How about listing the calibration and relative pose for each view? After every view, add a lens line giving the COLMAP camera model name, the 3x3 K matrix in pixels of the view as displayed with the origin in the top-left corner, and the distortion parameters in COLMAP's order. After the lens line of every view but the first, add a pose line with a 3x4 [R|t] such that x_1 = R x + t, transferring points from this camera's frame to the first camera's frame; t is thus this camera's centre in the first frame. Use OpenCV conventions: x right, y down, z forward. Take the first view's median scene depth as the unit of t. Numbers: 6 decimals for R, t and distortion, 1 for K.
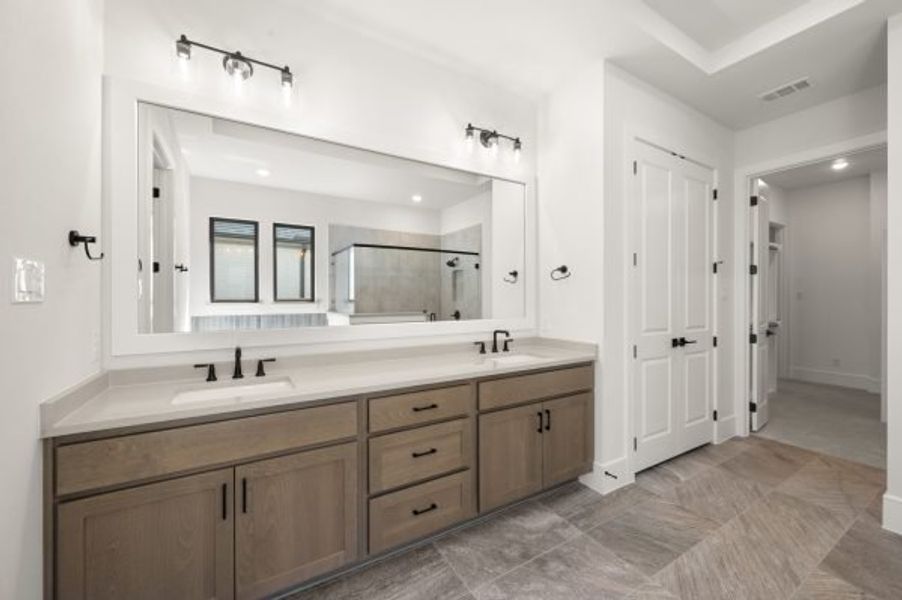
lens RADIAL K [[355.2, 0, 451.5], [0, 355.2, 298.5], [0, 0, 1]] dist [0.002807, 0.000180]
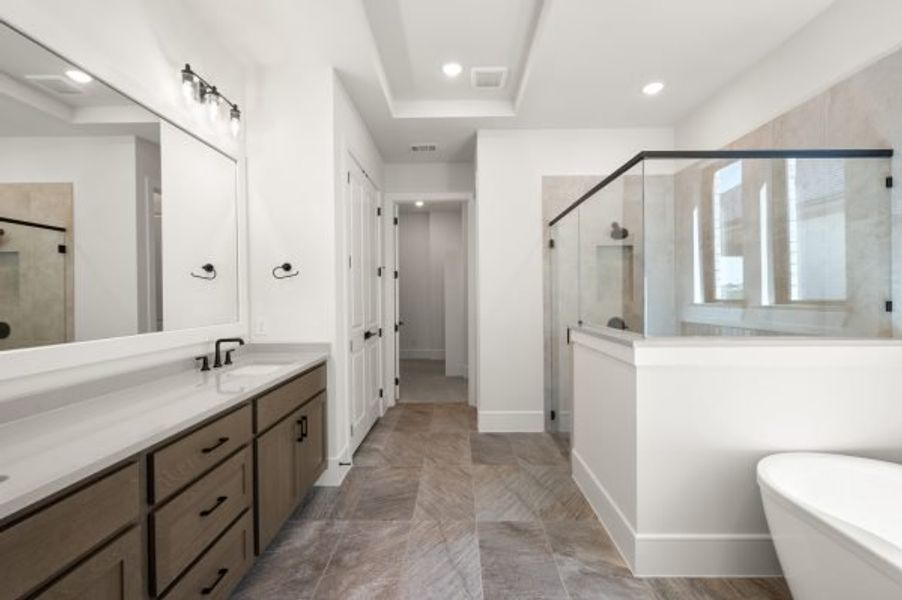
lens RADIAL K [[400.1, 0, 451.7], [0, 400.1, 298.0], [0, 0, 1]] dist [0.000178, -0.000135]
pose [[0.526101, -0.009315, 0.850371, -0.378513], [0.009857, 0.999940, 0.004855, -0.001460], [-0.850365, 0.005828, 0.526161, 0.093054]]
